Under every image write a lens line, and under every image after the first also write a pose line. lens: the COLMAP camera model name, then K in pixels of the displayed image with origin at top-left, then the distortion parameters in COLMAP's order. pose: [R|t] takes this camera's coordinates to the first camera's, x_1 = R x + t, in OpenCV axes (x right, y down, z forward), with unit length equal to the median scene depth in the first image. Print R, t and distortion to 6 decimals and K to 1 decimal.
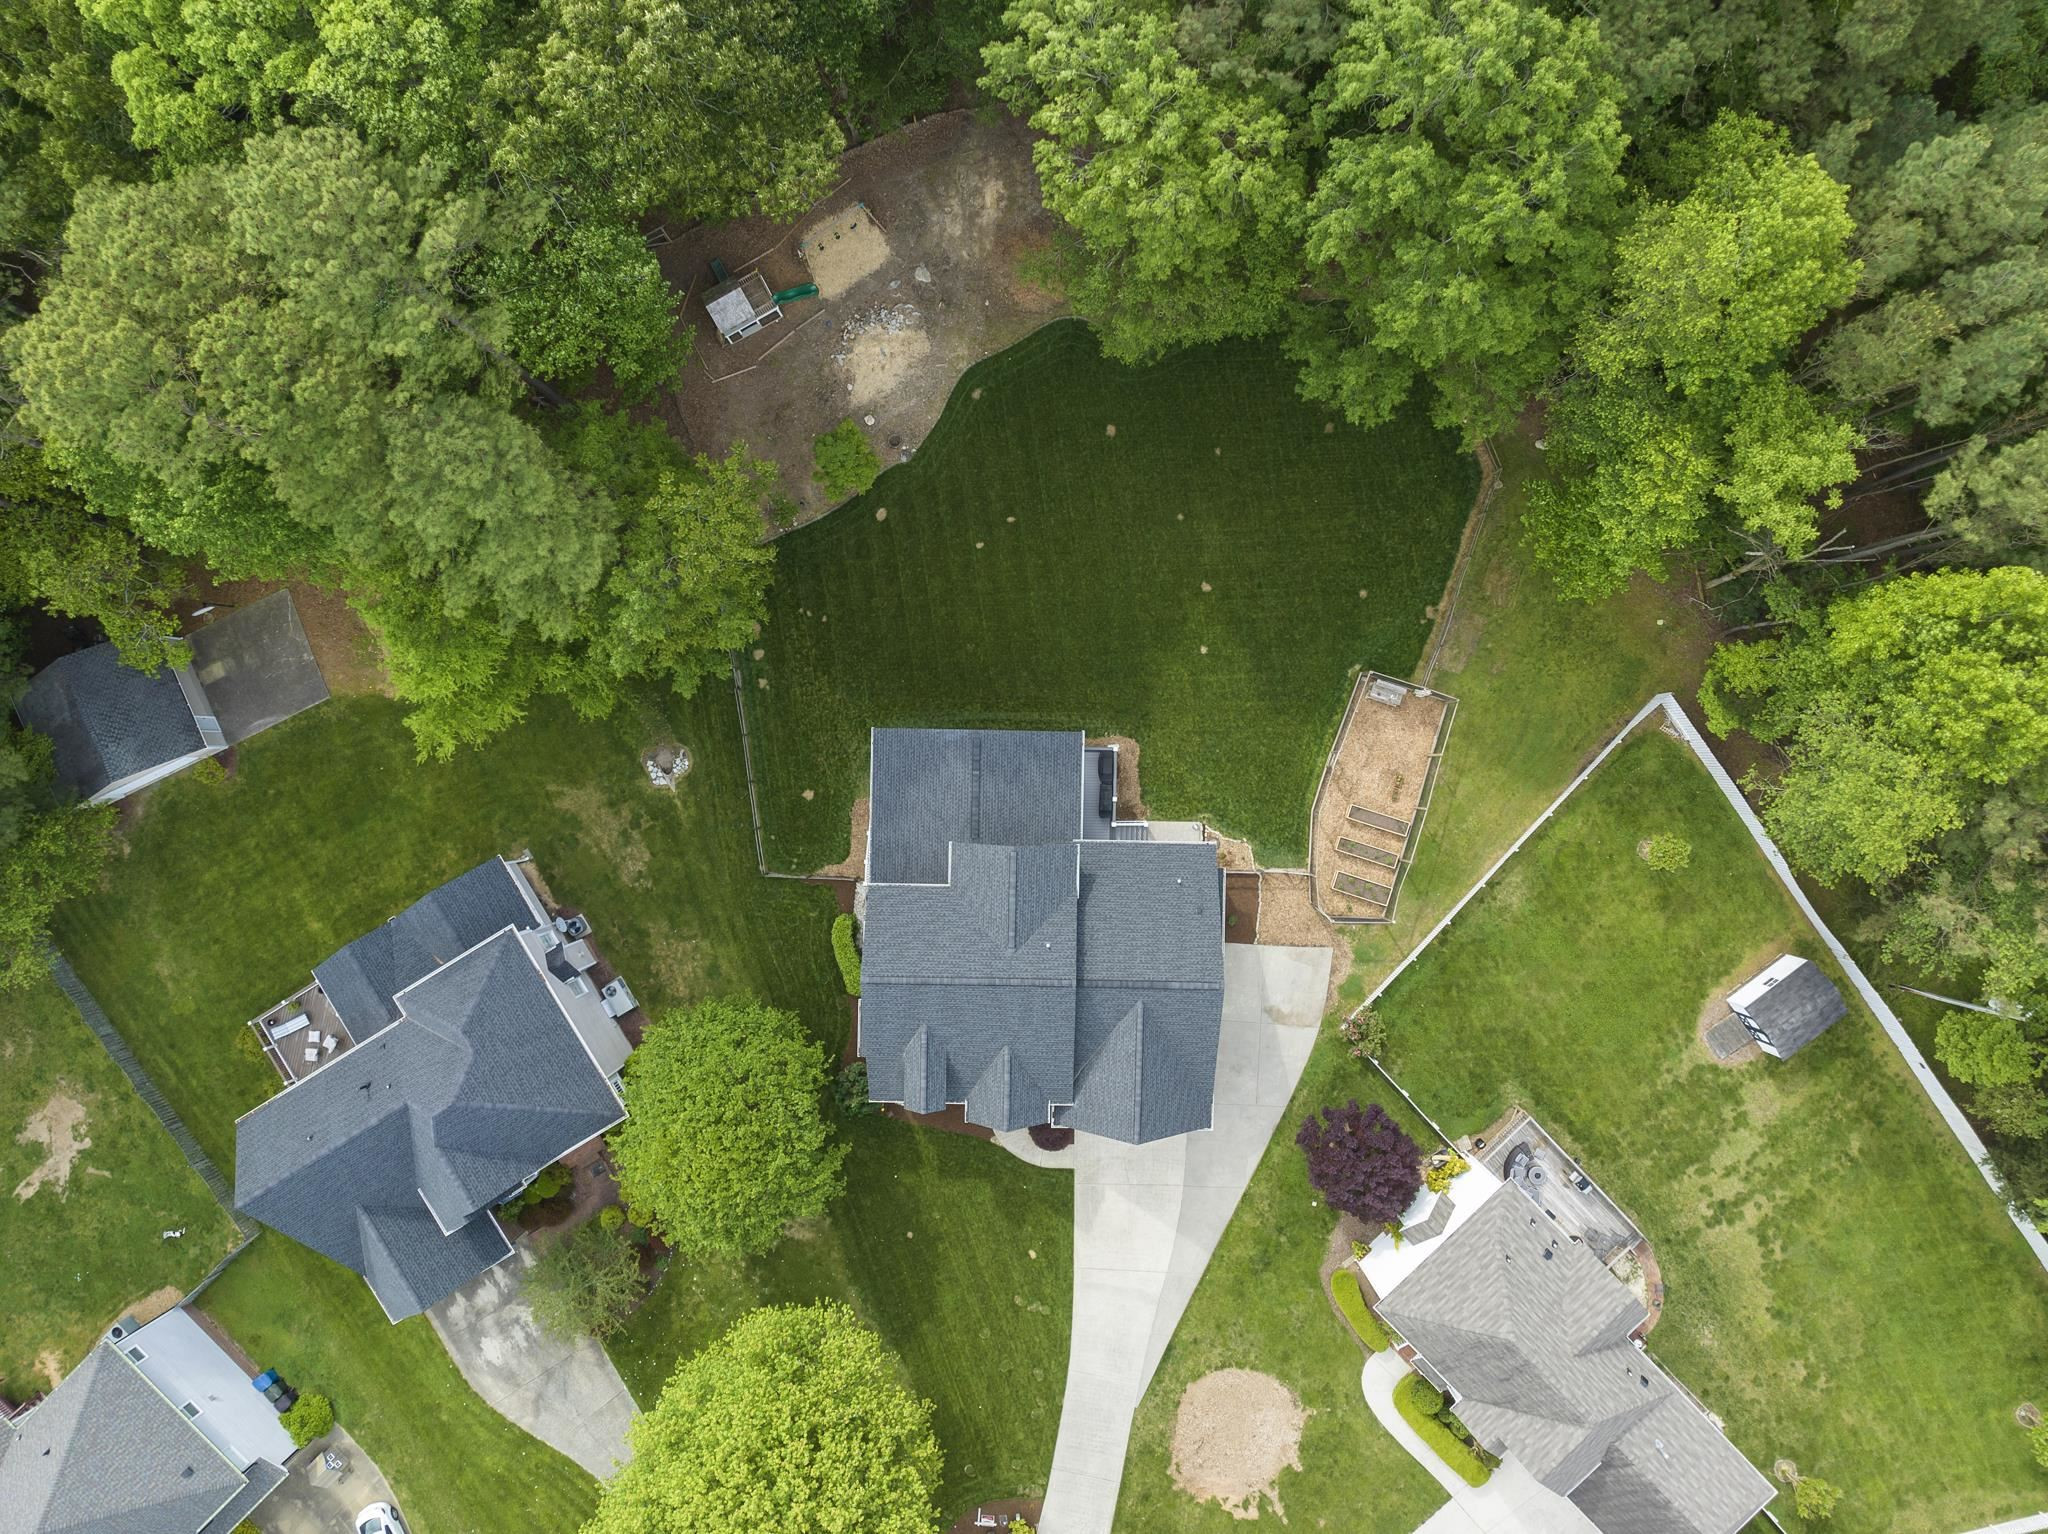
lens RADIAL K [[1456.8, 0, 1029.3], [0, 1456.8, 777.7], [0, 0, 1]] dist [-0.062876, 0.036032]
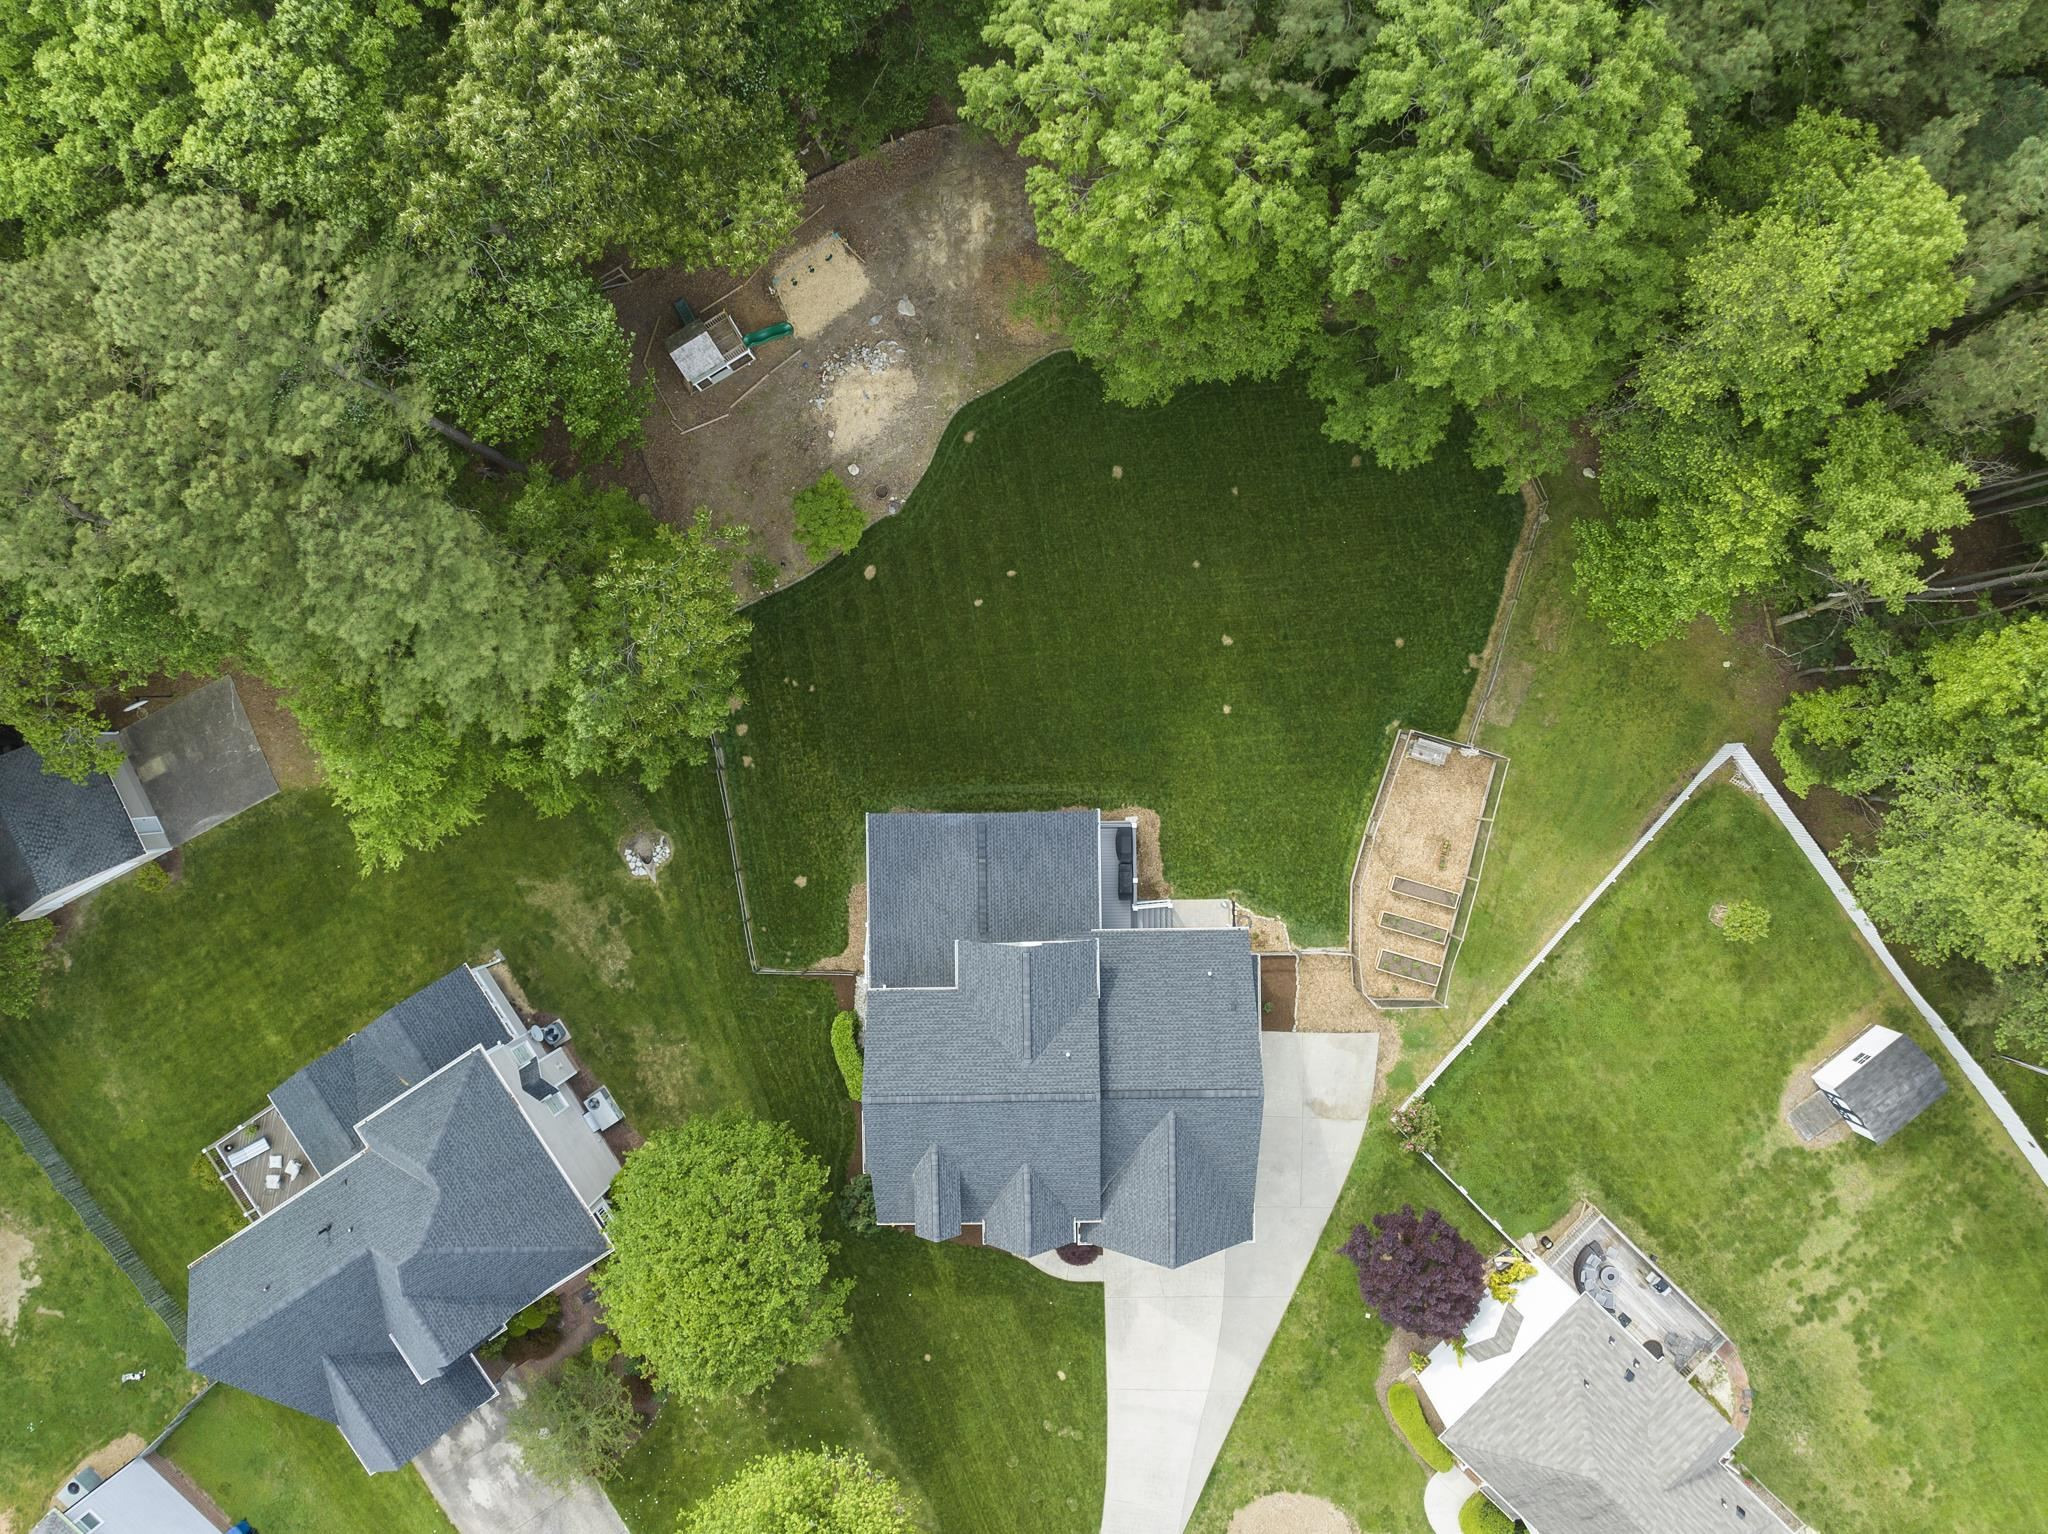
lens RADIAL K [[1456.8, 0, 1029.2], [0, 1456.8, 775.9], [0, 0, 1]] dist [-0.062876, 0.036032]
pose [[0.999421, -0.033244, -0.007202, 0.000991], [0.033288, 0.999427, 0.006066, -0.058116], [0.006996, -0.006303, 0.999956, 0.087054]]
